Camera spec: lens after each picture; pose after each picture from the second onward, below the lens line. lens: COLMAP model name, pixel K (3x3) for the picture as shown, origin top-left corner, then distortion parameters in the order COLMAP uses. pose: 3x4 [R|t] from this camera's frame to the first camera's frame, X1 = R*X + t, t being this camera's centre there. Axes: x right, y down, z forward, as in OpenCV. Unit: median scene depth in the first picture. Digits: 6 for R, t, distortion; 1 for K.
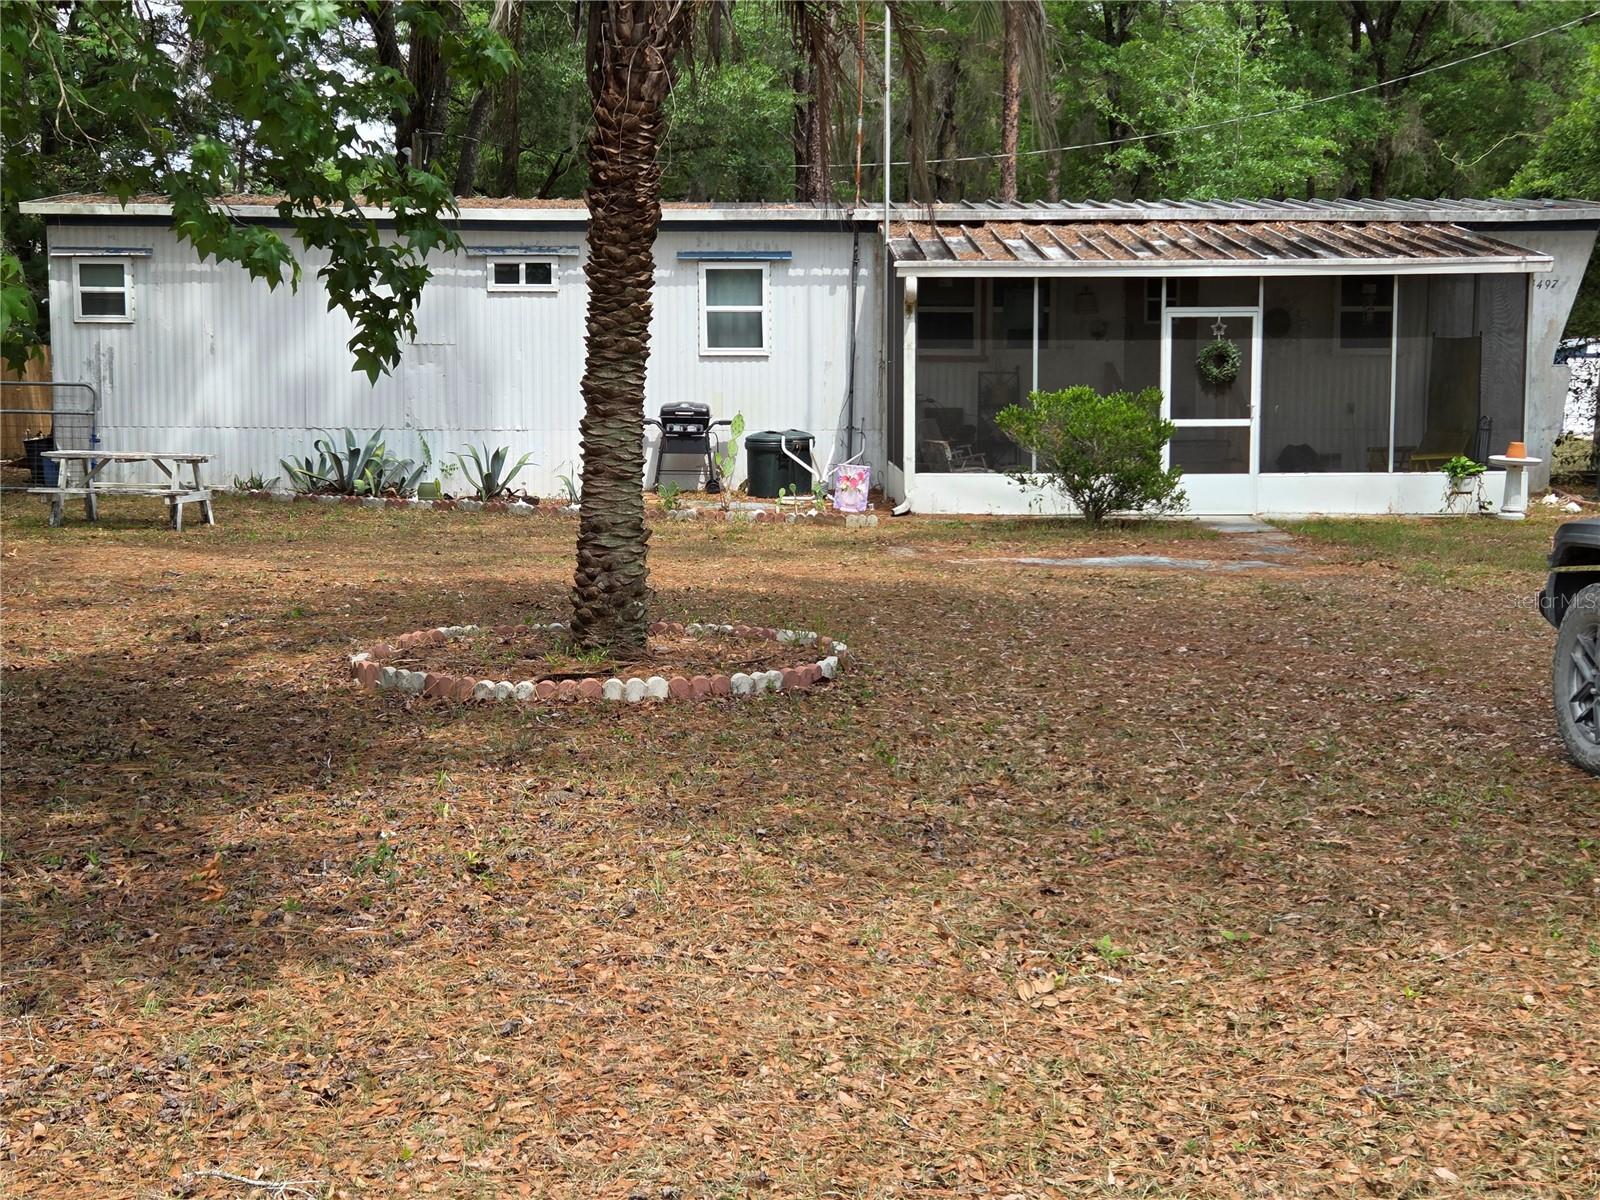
lens RADIAL K [[2162.2, 0, 774.3], [0, 2162.2, 634.3], [0, 0, 1]] dist [0.059933, 0.000000]
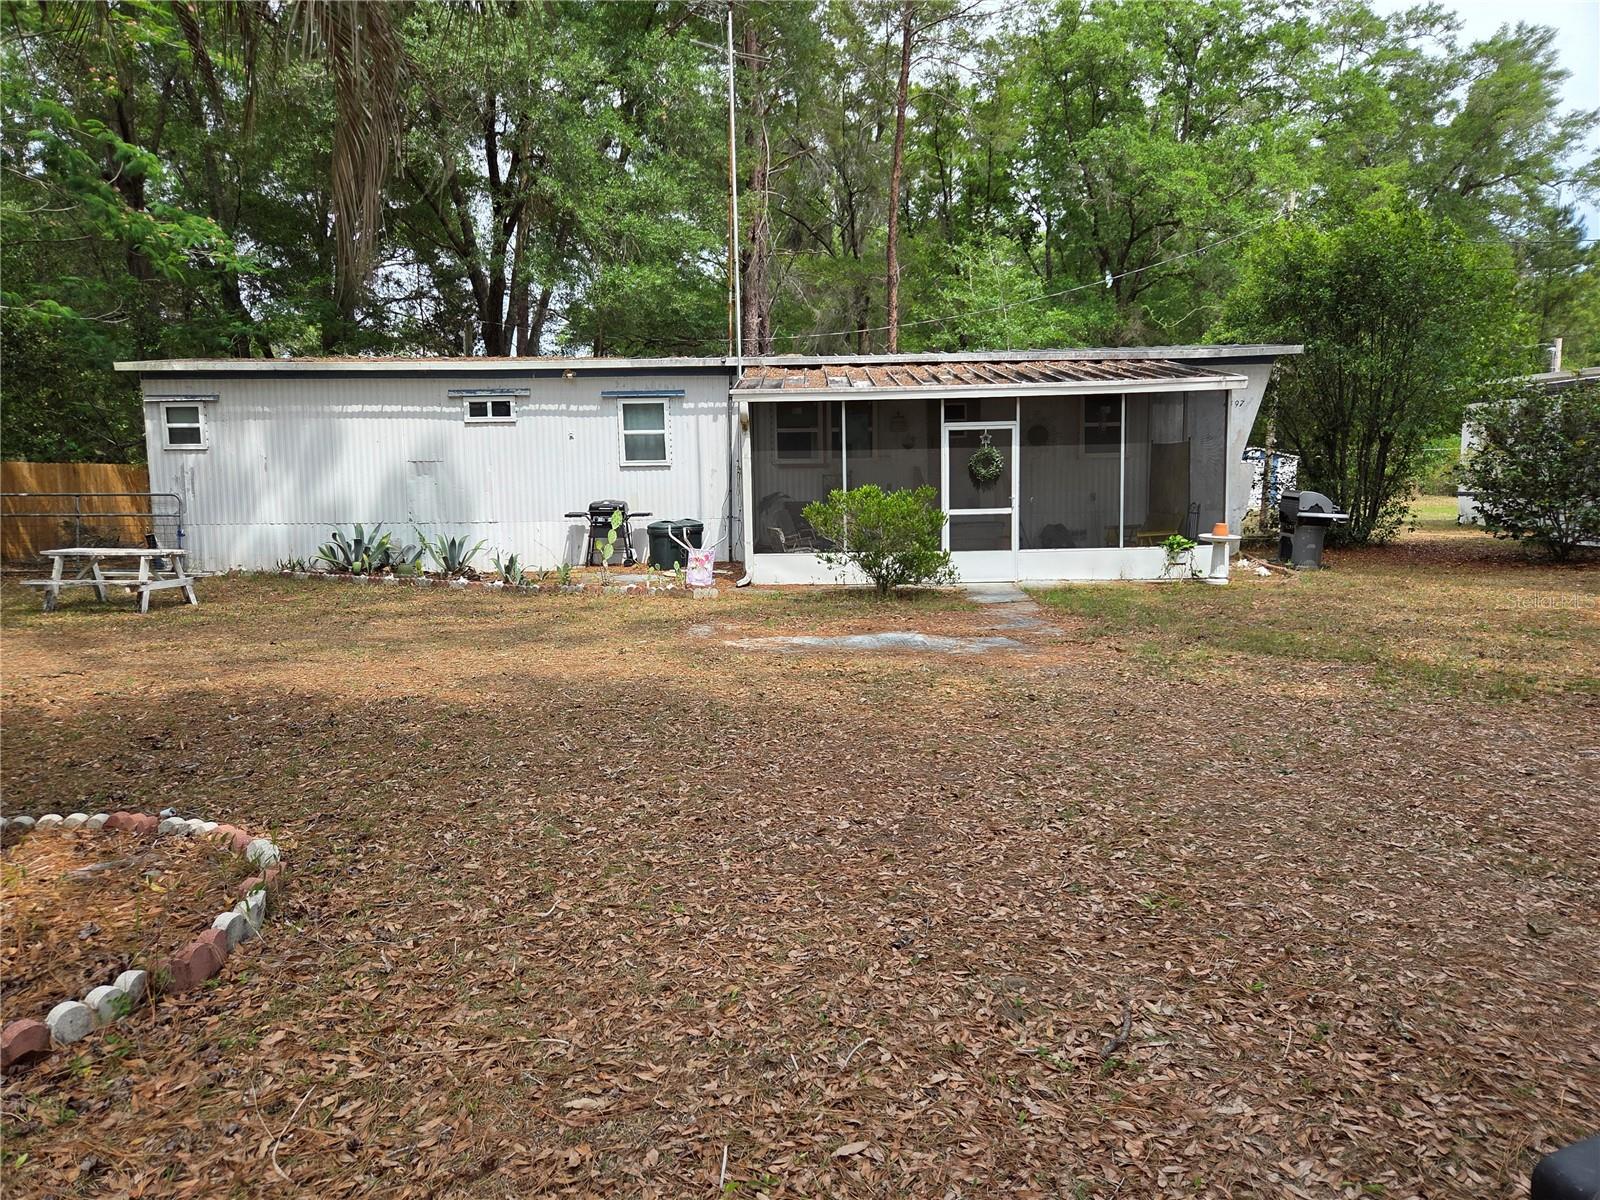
lens RADIAL K [[1059.3, 0, 800.3], [0, 1059.3, 612.5], [0, 0, 1]] dist [0.073692, -0.058679]
pose [[0.999613, -0.014968, -0.023442, 0.101360], [0.015112, 0.999868, 0.005978, -0.040130], [0.023349, -0.006330, 0.999707, 0.342101]]
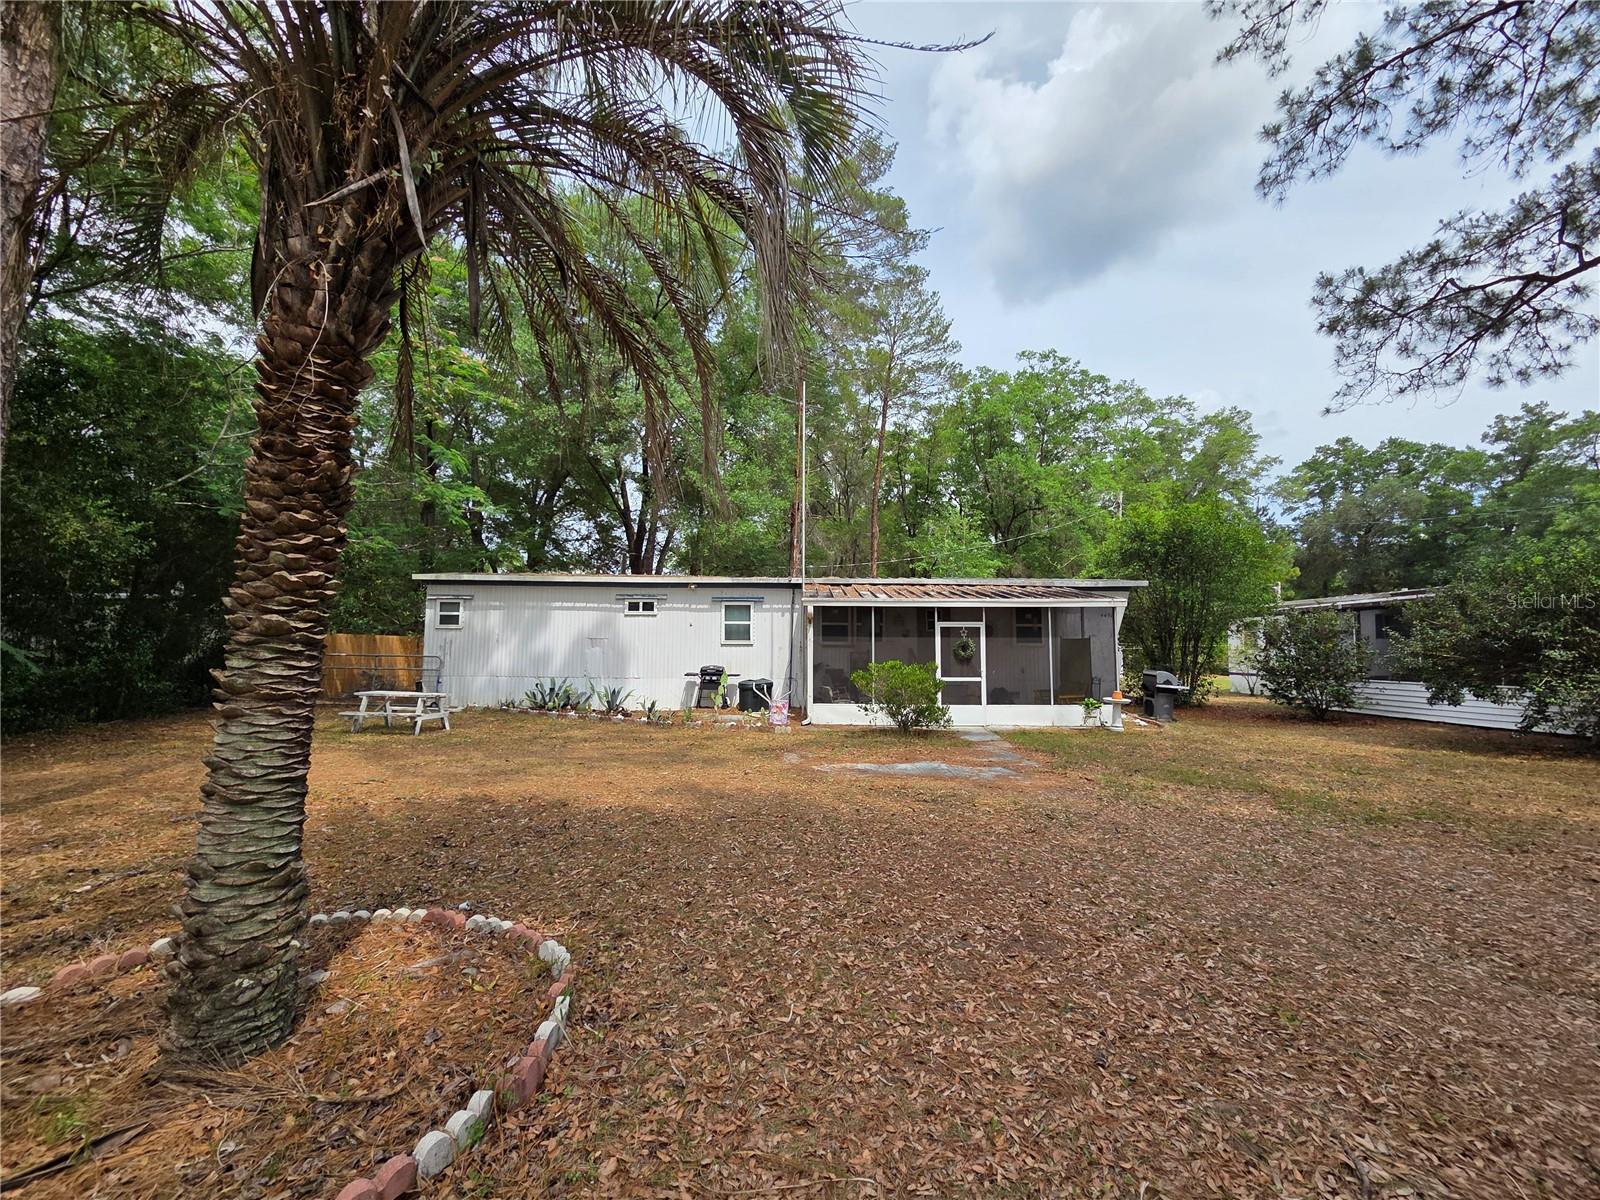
lens RADIAL K [[656.1, 0, 806.0], [0, 656.1, 610.6], [0, 0, 1]] dist [0.000238, 0.000760]
pose [[0.999935, 0.005149, -0.010174, 0.060479], [-0.006892, 0.983735, -0.179492, -0.047186], [0.009085, 0.179550, 0.983707, 0.370905]]
